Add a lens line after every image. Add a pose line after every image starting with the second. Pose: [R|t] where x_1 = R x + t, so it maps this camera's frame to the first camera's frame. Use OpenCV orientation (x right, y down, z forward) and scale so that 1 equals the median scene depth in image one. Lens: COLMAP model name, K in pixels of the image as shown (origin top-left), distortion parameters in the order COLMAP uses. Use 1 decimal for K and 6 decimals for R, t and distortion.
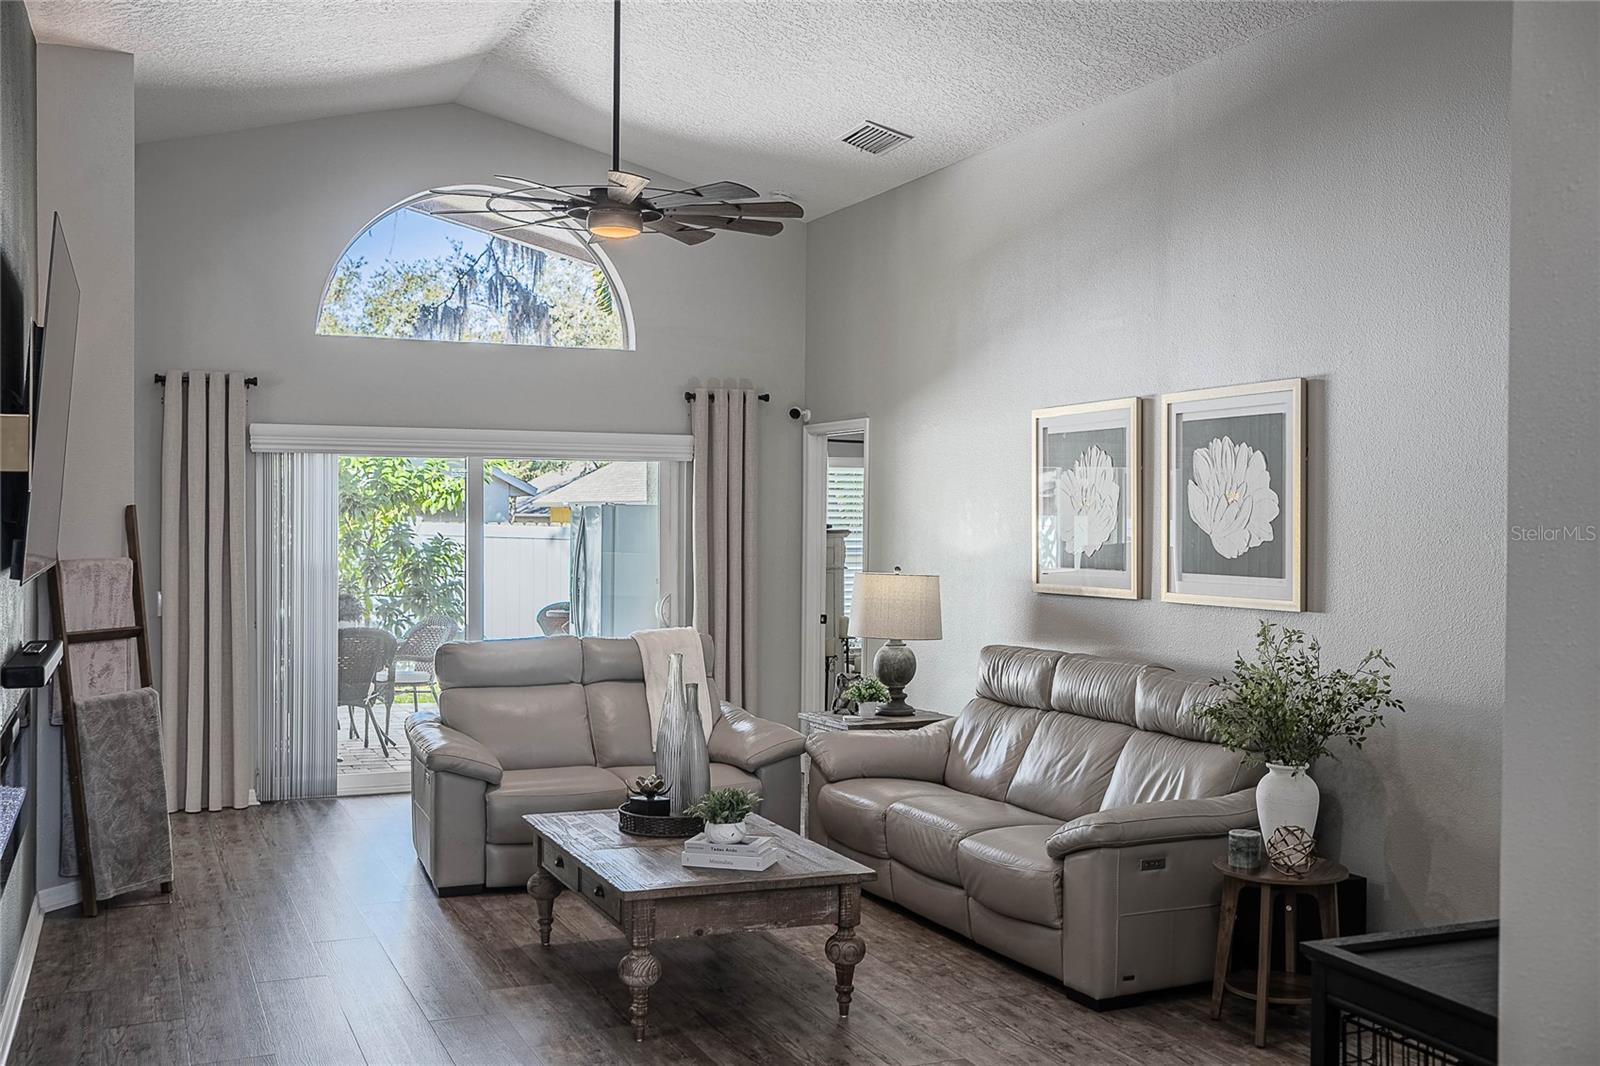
lens RADIAL K [[1560.6, 0, 776.9], [0, 1560.6, 517.0], [0, 0, 1]] dist [-0.042948, 0.158505]
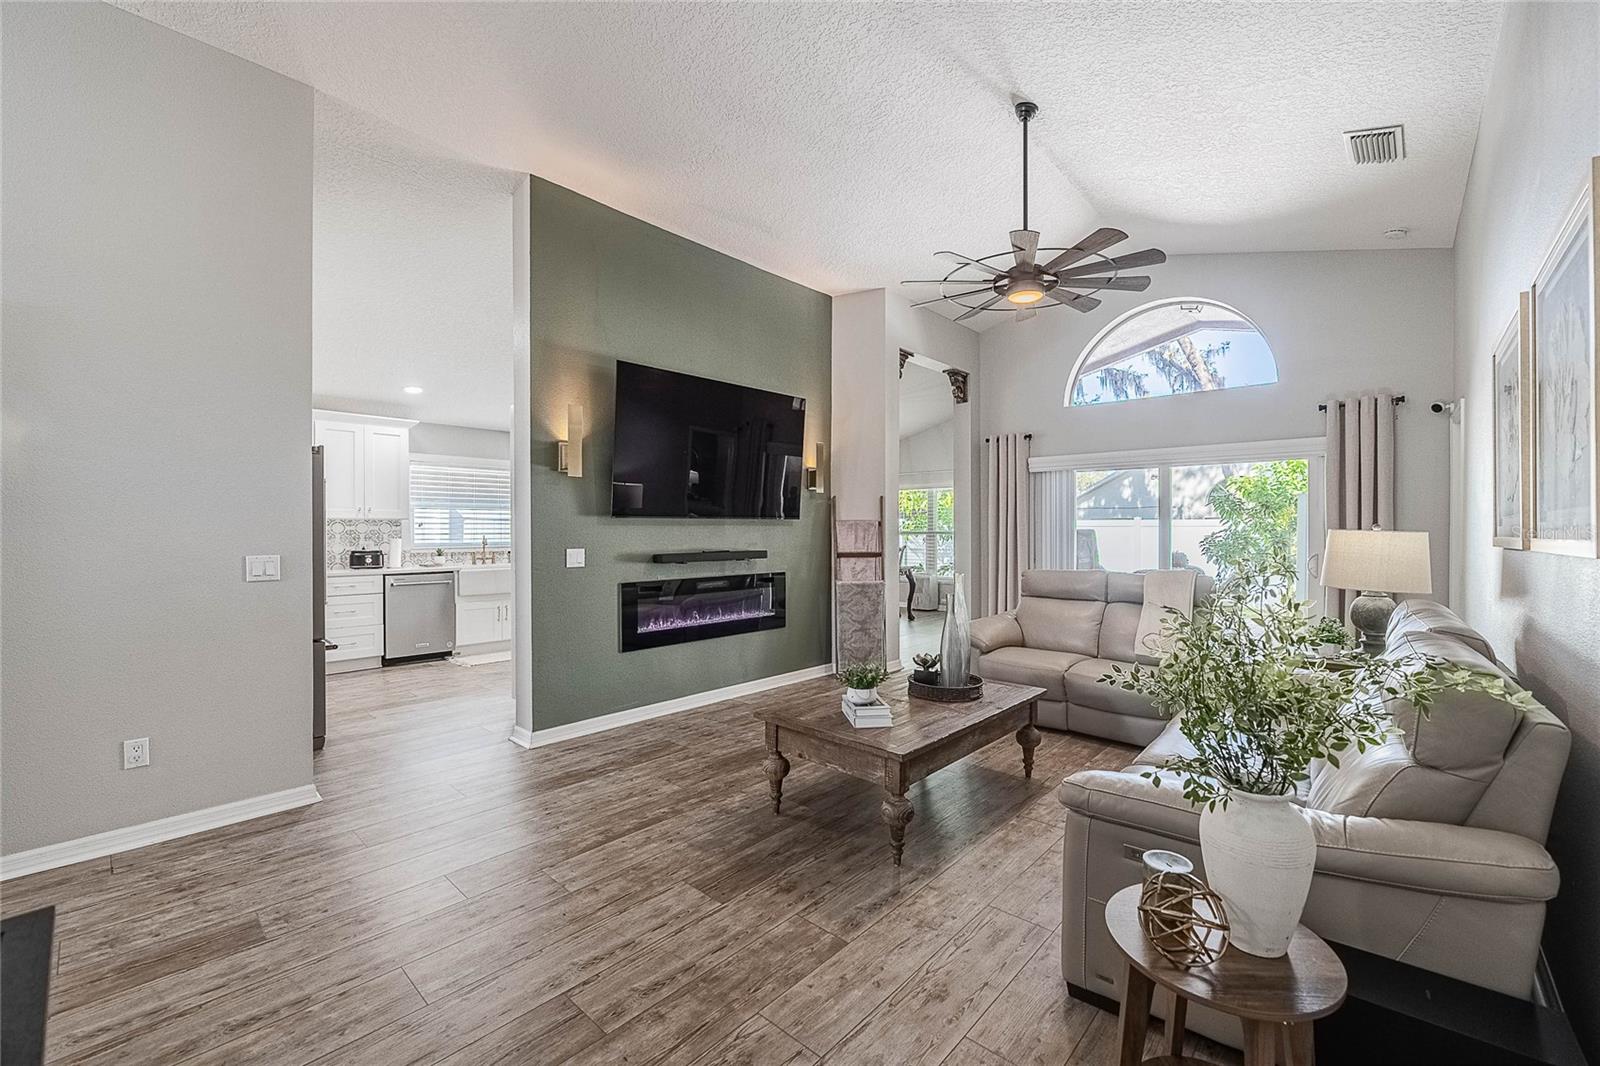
lens RADIAL K [[649.0, 0, 847.0], [0, 649.0, 530.0], [0, 0, 1]] dist [-0.001037, -0.000100]
pose [[0.454493, -0.004183, -0.890740, 0.373206], [0.000139, 0.999989, -0.004625, 0.044909], [0.890750, 0.001978, 0.454489, 0.559256]]
